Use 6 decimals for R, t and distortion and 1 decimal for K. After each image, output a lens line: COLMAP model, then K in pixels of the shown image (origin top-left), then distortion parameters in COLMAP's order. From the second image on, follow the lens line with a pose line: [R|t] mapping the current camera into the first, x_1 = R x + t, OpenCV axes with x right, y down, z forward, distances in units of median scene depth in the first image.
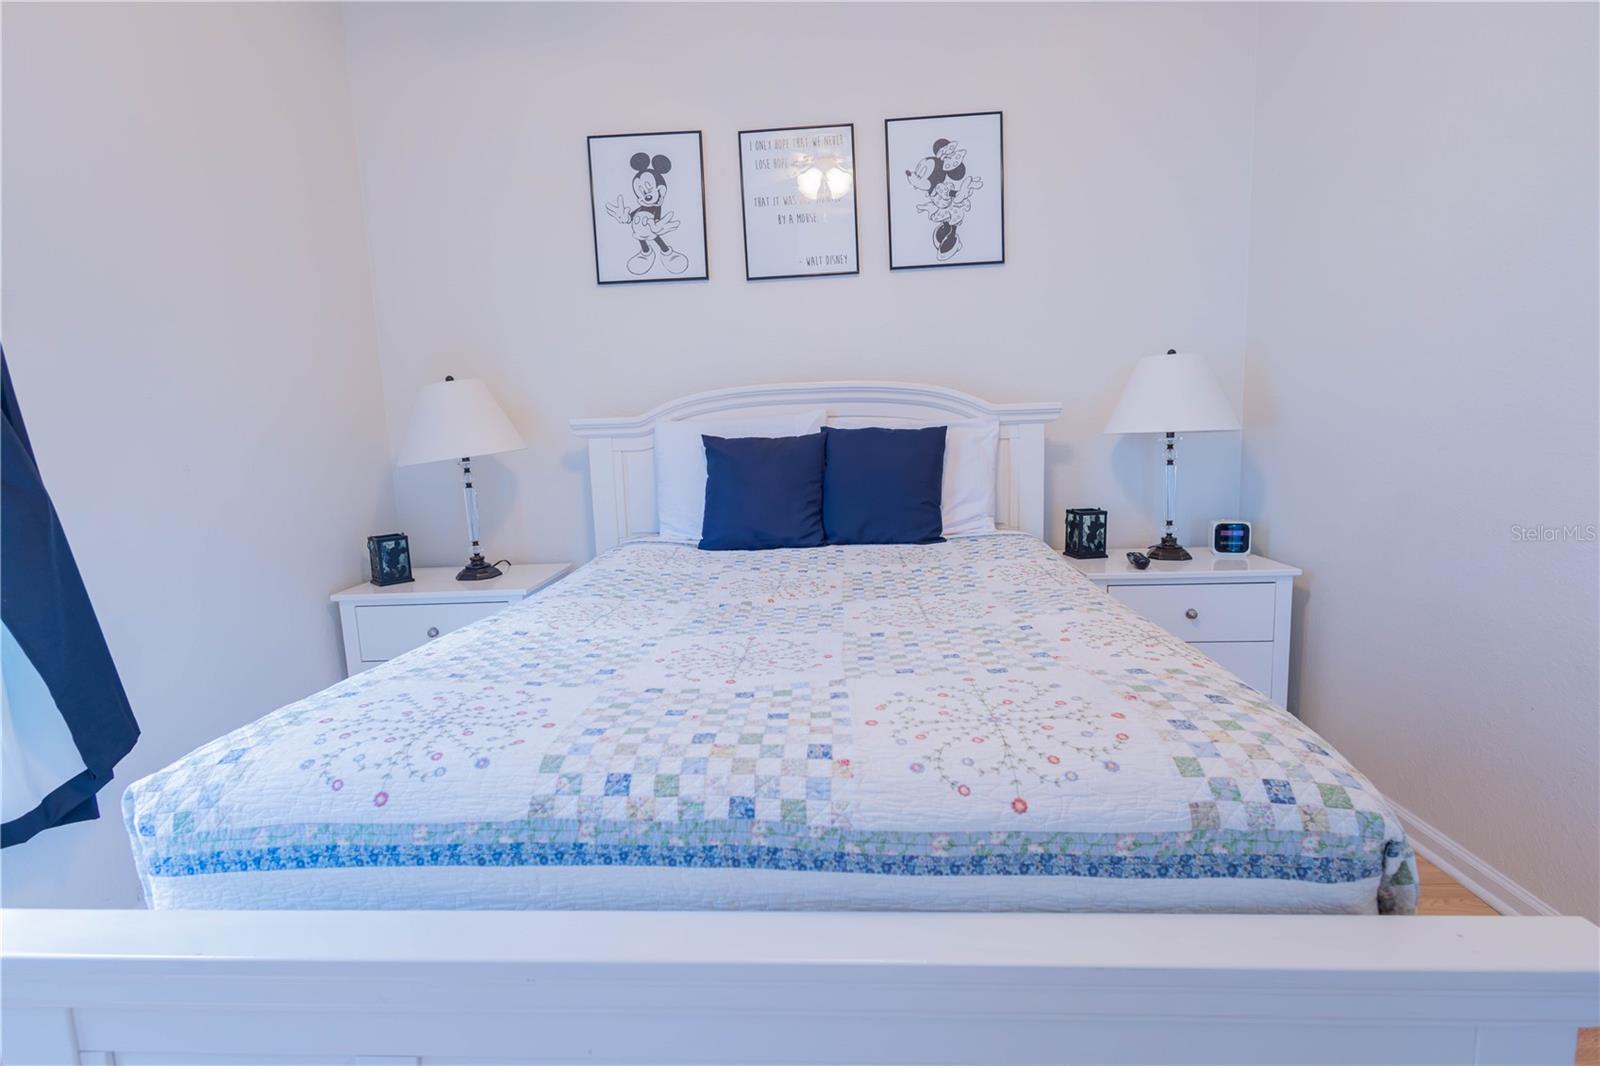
lens RADIAL K [[787.7, 0, 800.6], [0, 787.7, 535.1], [0, 0, 1]] dist [0.009034, -0.001139]
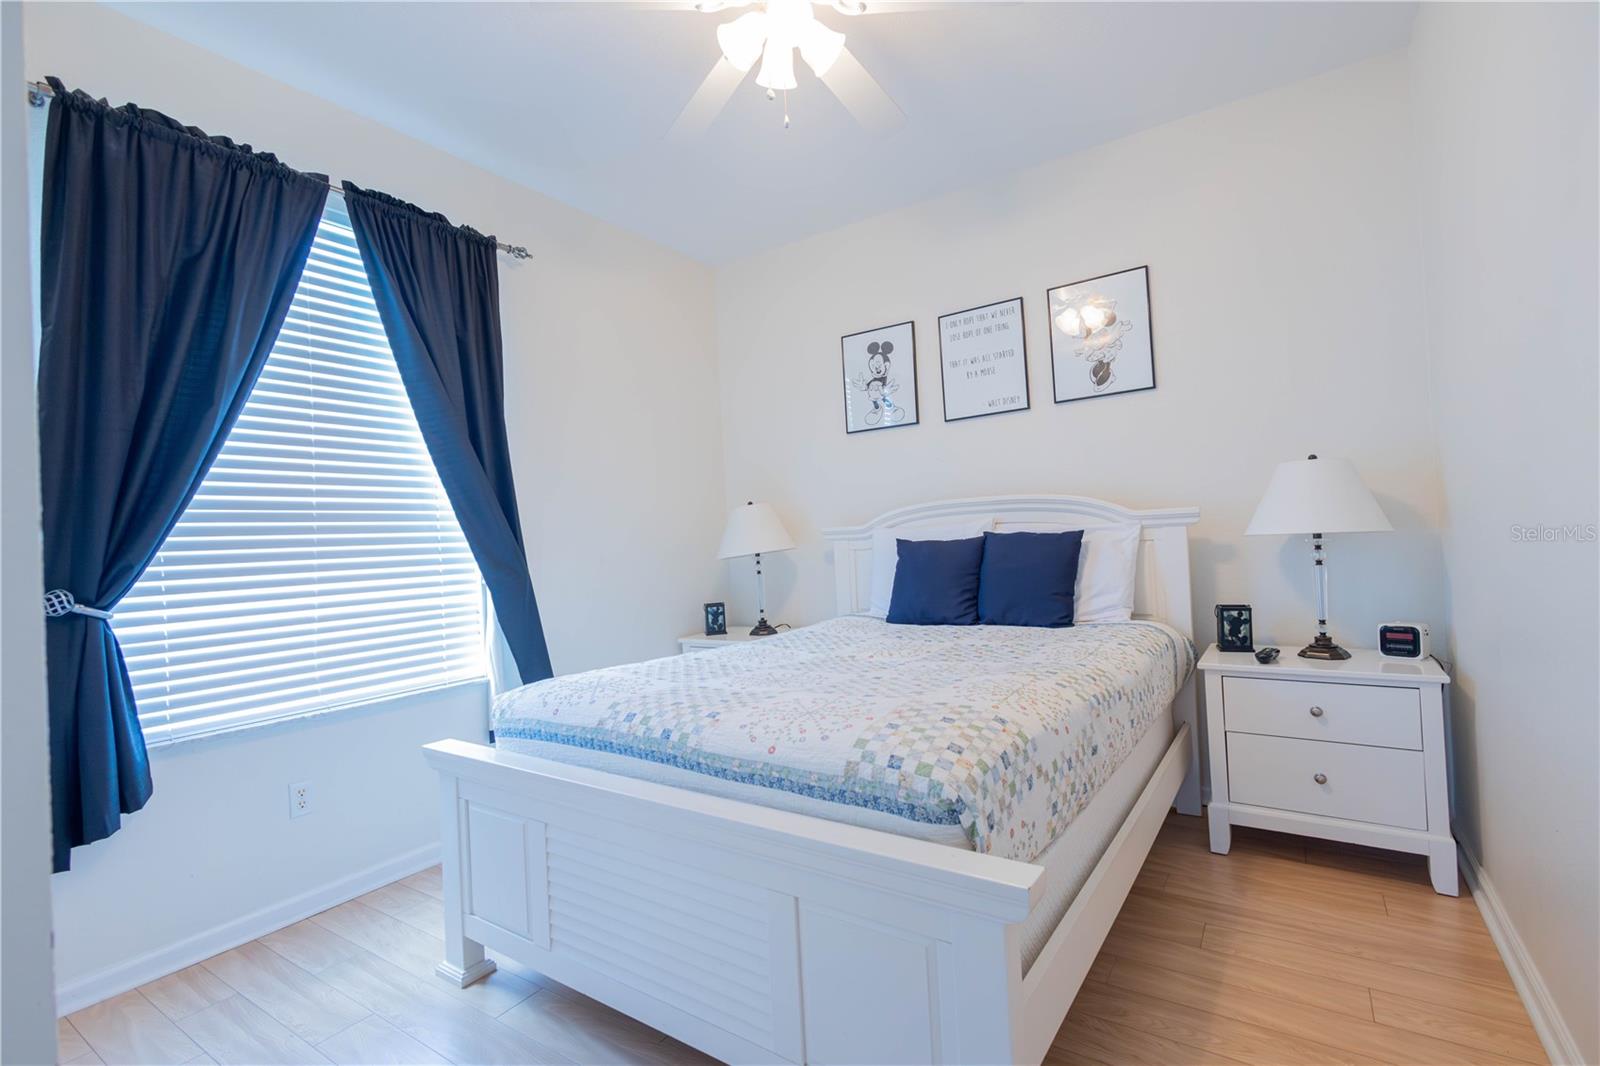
lens RADIAL K [[731.6, 0, 805.0], [0, 731.6, 534.2], [0, 0, 1]] dist [0.013301, -0.006302]
pose [[0.853430, -0.009020, -0.521129, 0.402007], [-0.050960, 0.993616, -0.100653, 0.001085], [0.518710, 0.112457, 0.847522, -0.158786]]
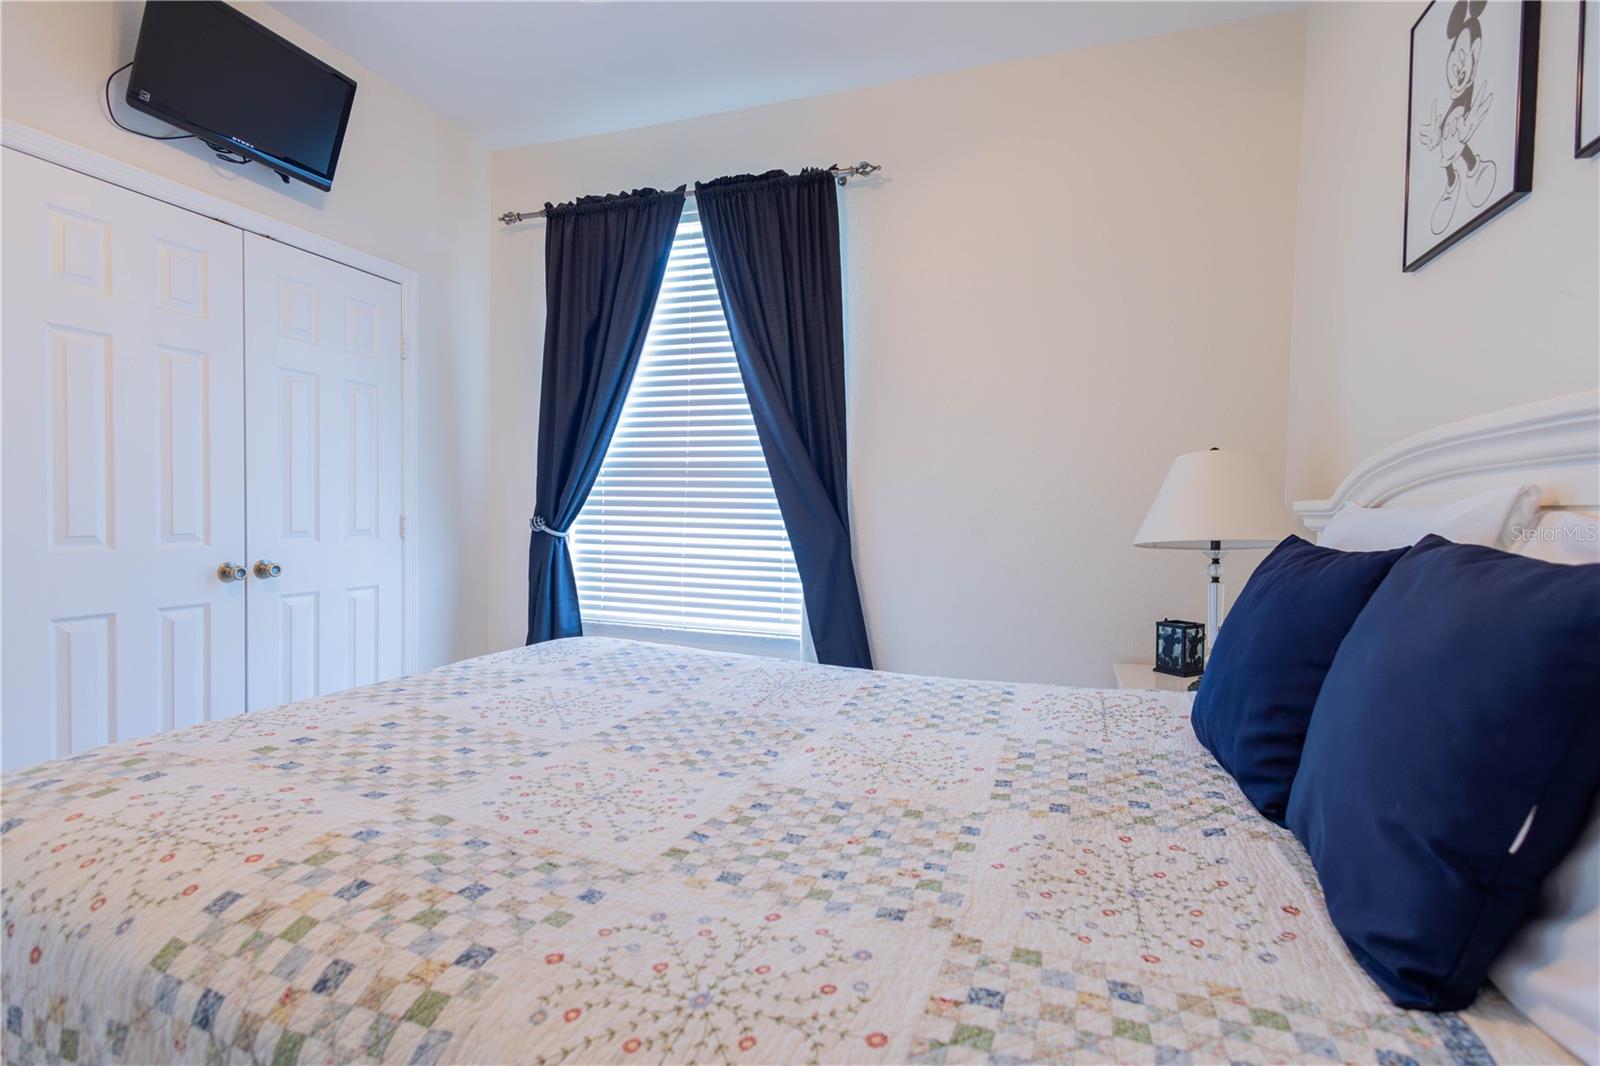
lens RADIAL K [[731.6, 0, 794.7], [0, 731.6, 529.9], [0, 0, 1]] dist [0.013301, -0.006302]
pose [[-0.291634, 0.054365, -0.954984, 0.436391], [-0.135940, 0.985894, 0.097638, -0.137186], [0.946821, 0.158295, -0.280130, 0.847242]]
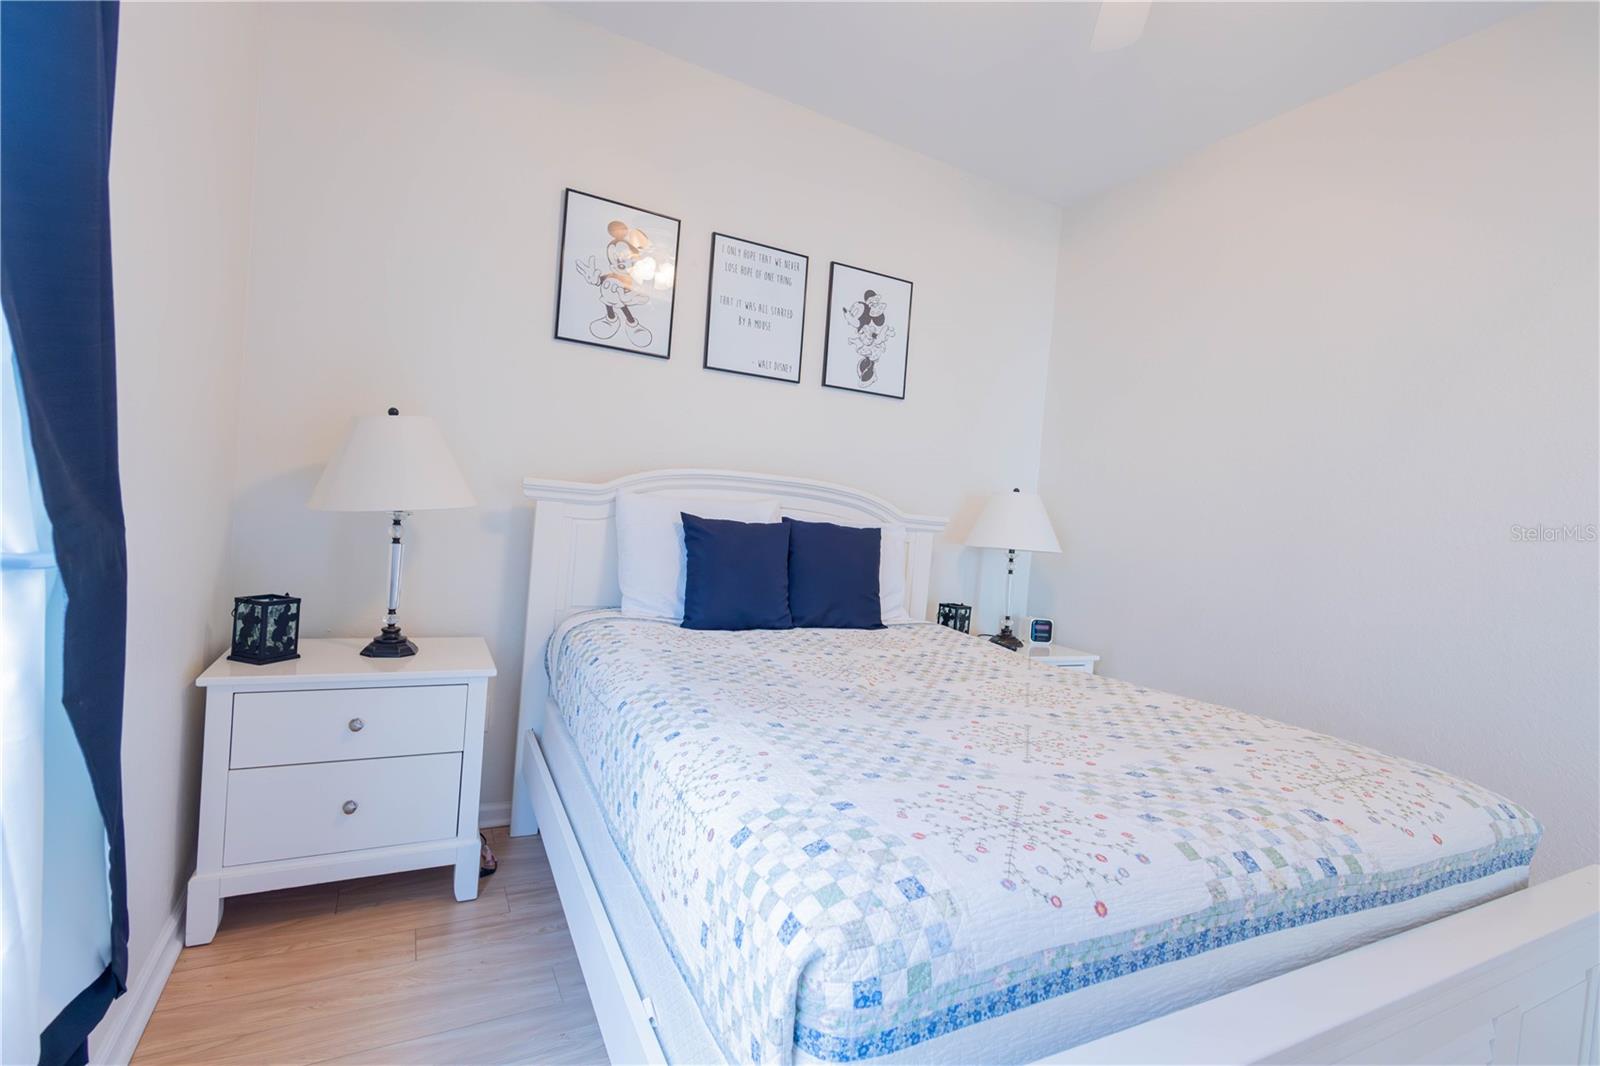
lens RADIAL K [[731.6, 0, 804.4], [0, 731.6, 536.4], [0, 0, 1]] dist [0.013301, -0.006302]
pose [[0.855028, 0.093696, 0.510048, -0.462983], [-0.044192, 0.993129, -0.108357, -0.003182], [-0.516696, 0.070108, 0.853294, 0.130509]]
